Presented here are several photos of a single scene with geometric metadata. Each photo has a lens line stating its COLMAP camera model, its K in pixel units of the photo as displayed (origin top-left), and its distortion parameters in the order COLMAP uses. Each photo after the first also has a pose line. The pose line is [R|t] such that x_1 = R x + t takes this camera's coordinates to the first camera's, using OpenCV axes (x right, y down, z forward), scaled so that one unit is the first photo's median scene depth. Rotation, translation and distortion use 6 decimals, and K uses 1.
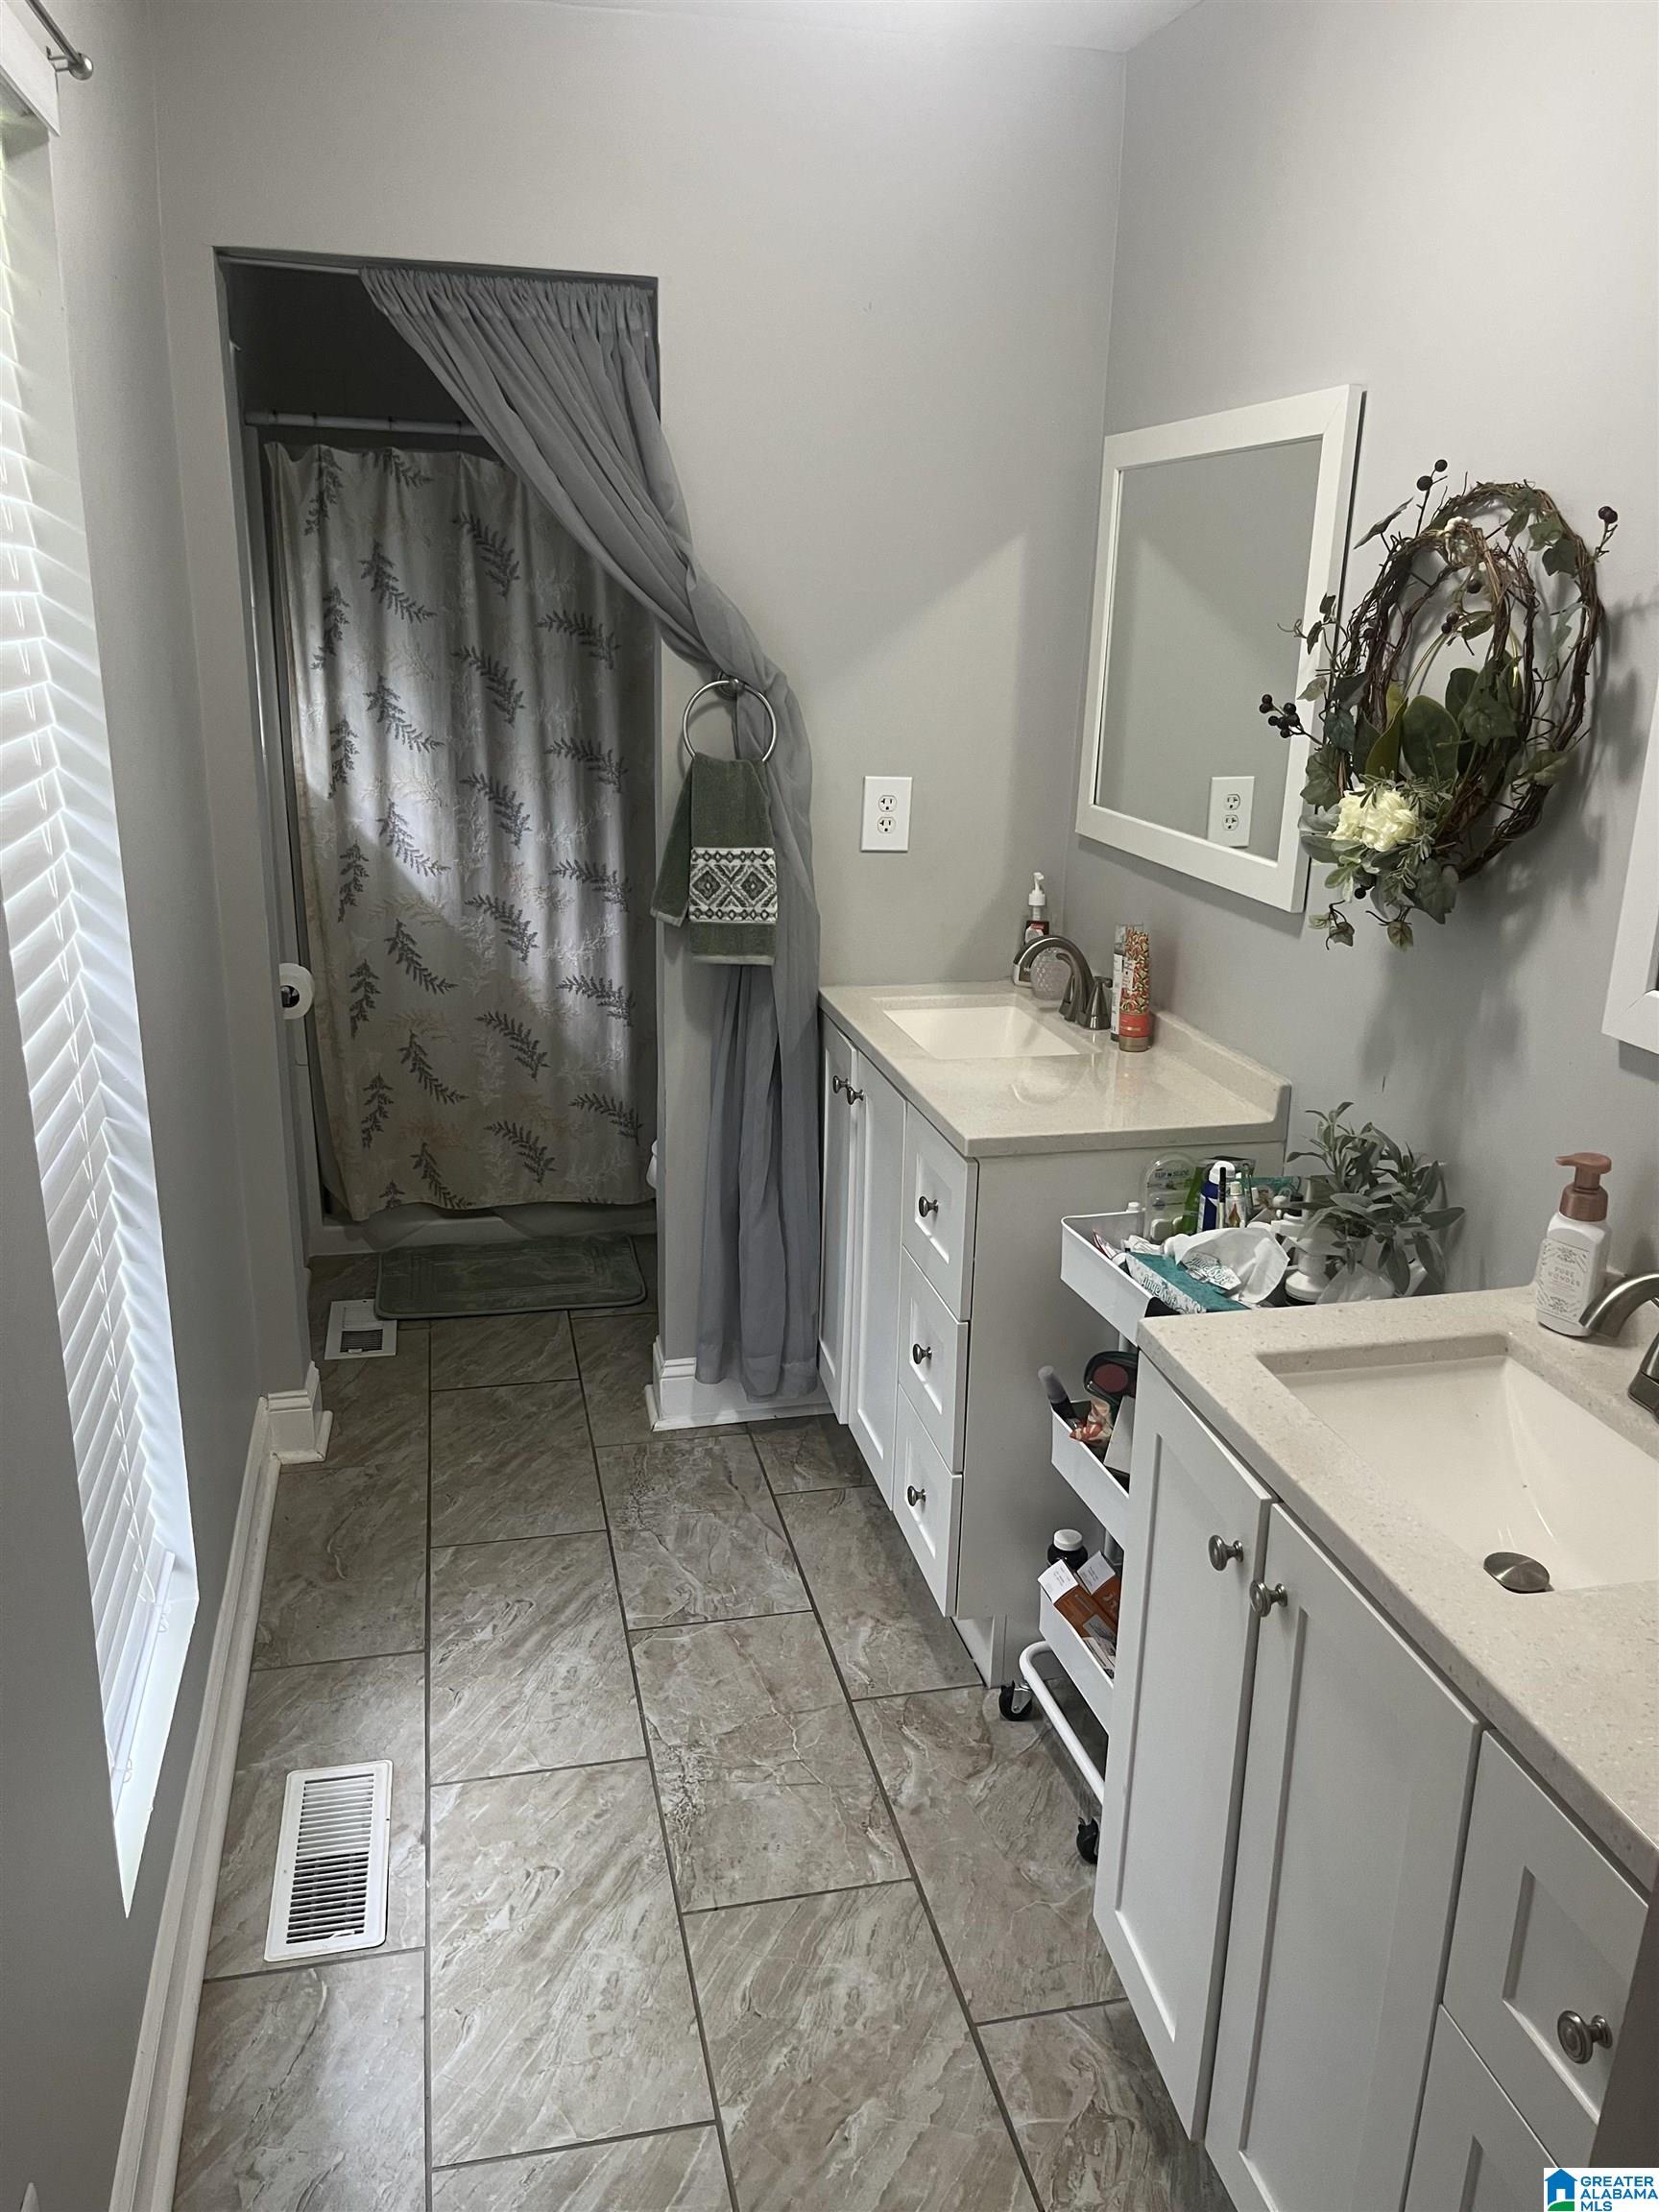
lens RADIAL K [[1684.8, 0, 833.5], [0, 1684.8, 1105.4], [0, 0, 1]] dist [0.057883, -0.071027]
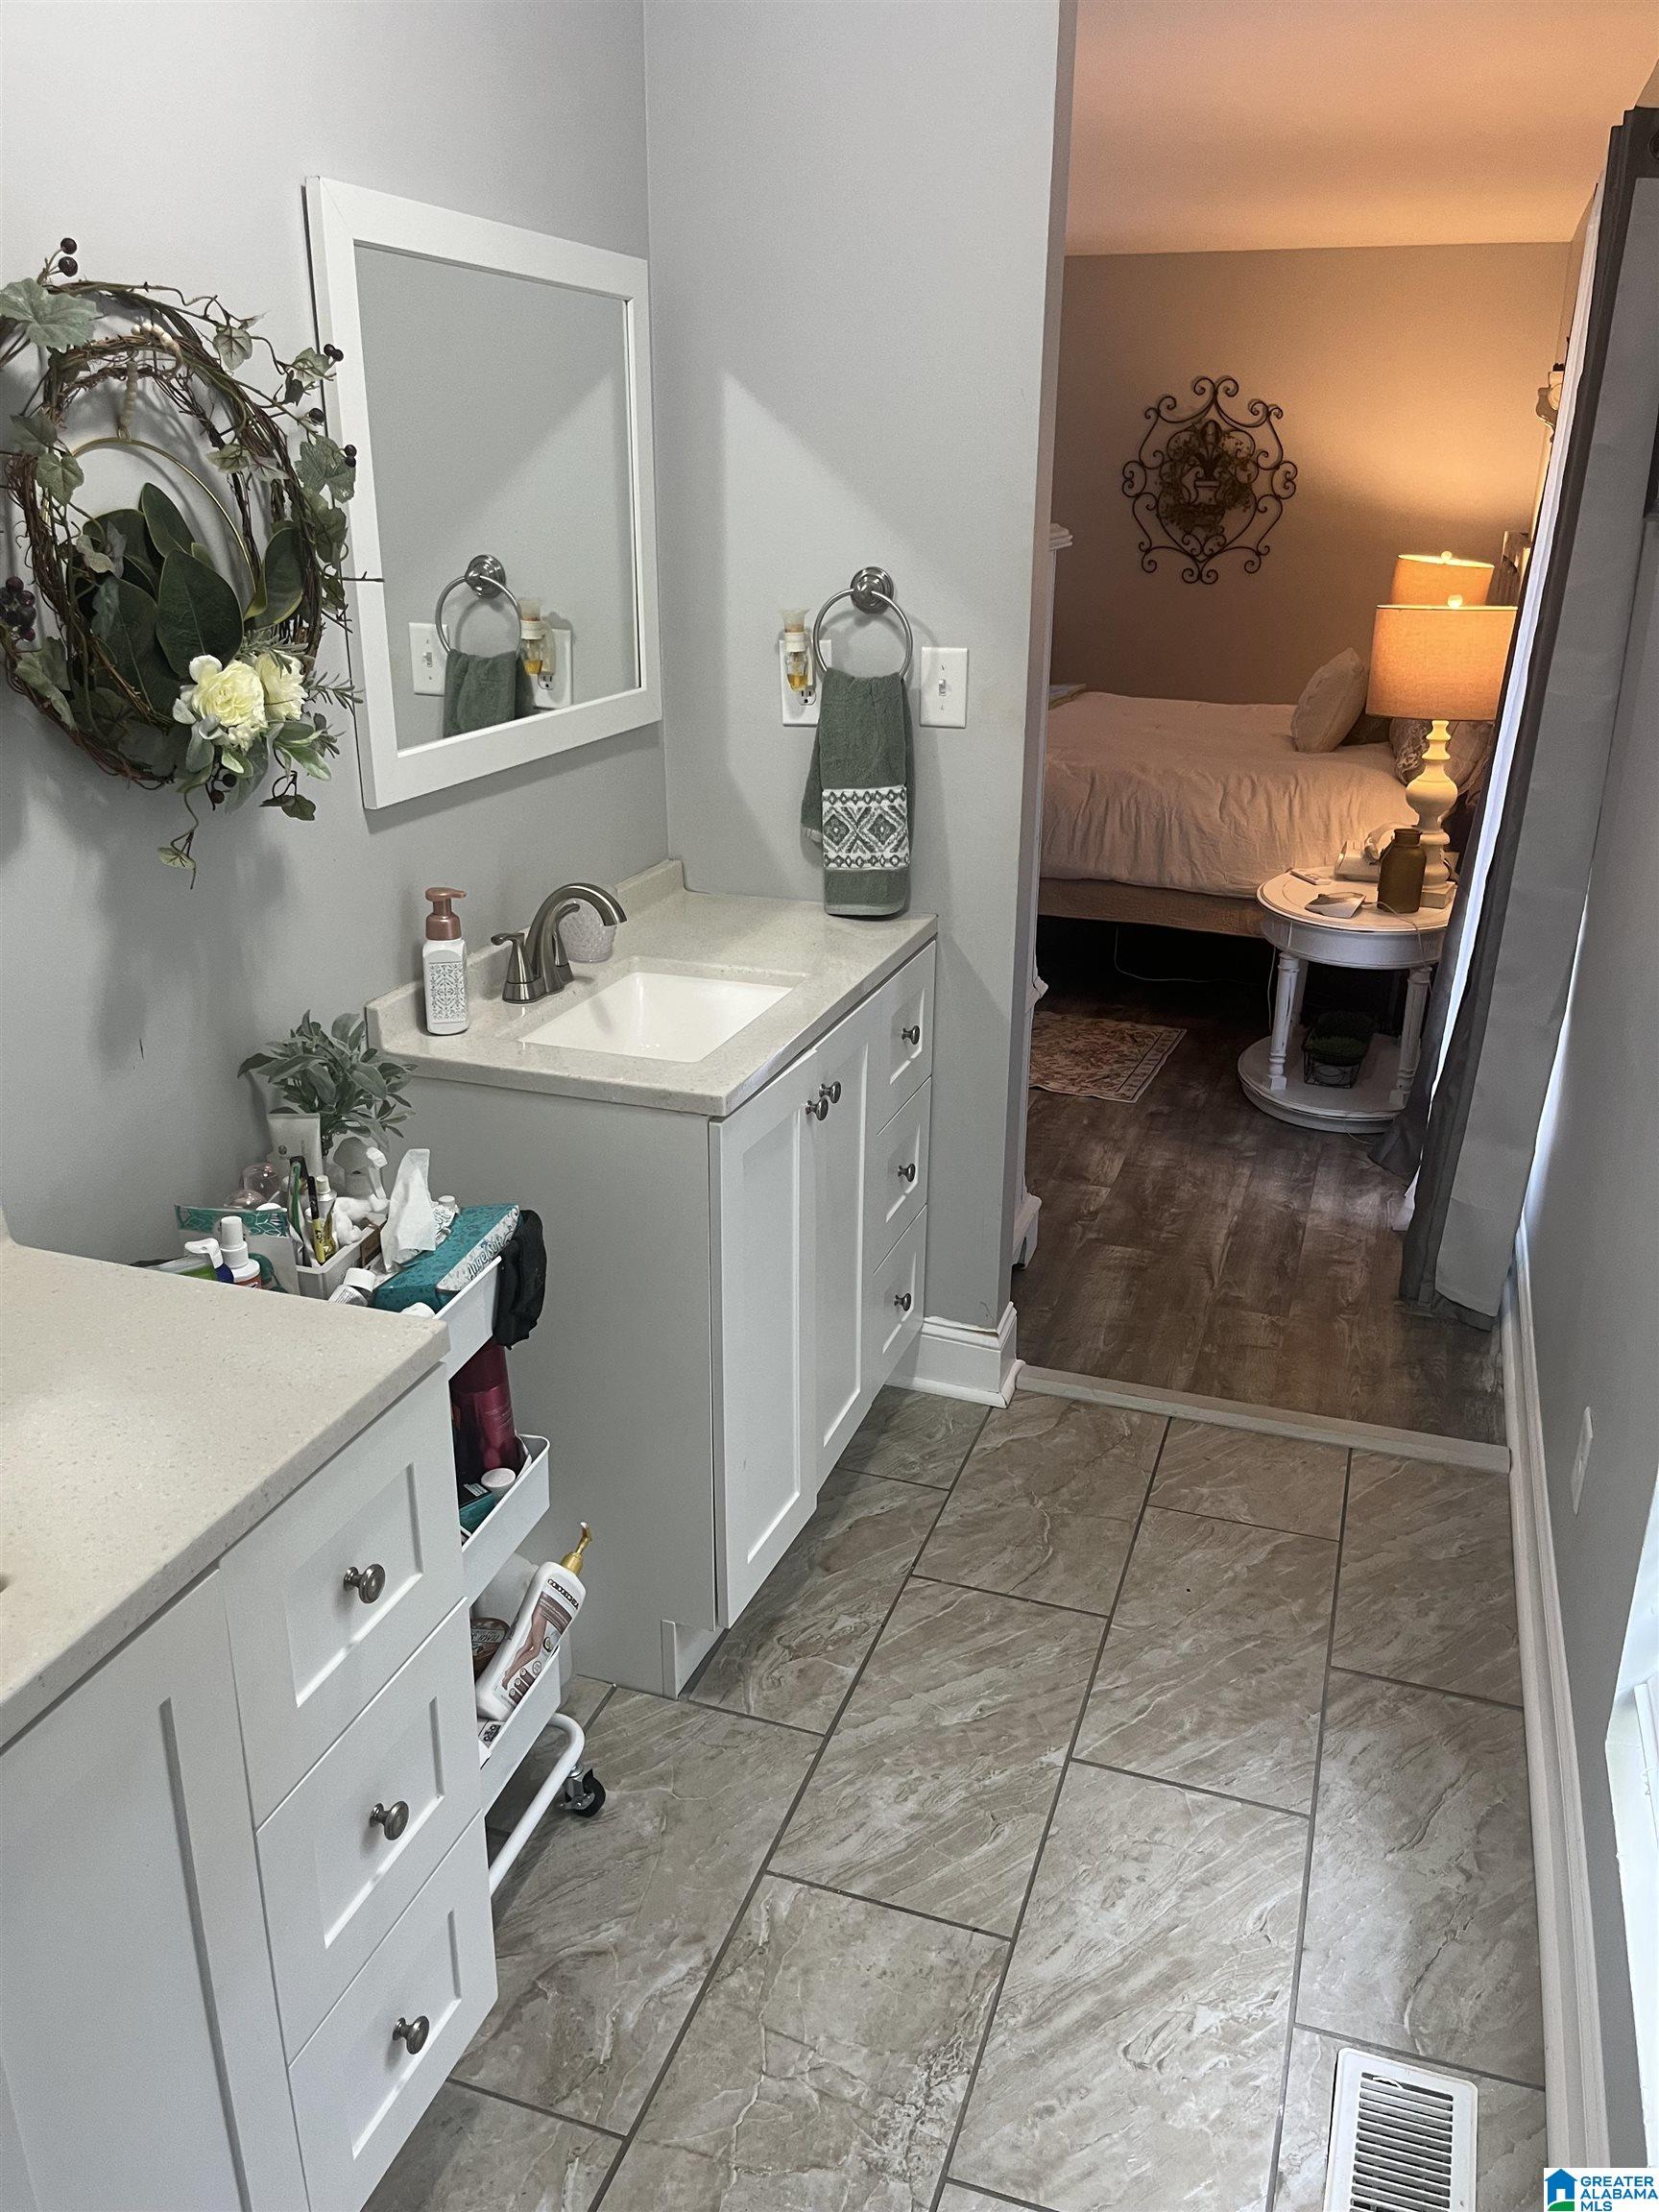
lens RADIAL K [[1684.8, 0, 830.1], [0, 1684.8, 1110.9], [0, 0, 1]] dist [0.057883, -0.071027]
pose [[-0.846389, -0.217224, 0.486250, -0.357730], [0.127583, 0.803744, 0.581135, -0.427481], [-0.517057, 0.553904, -0.652566, 1.416946]]
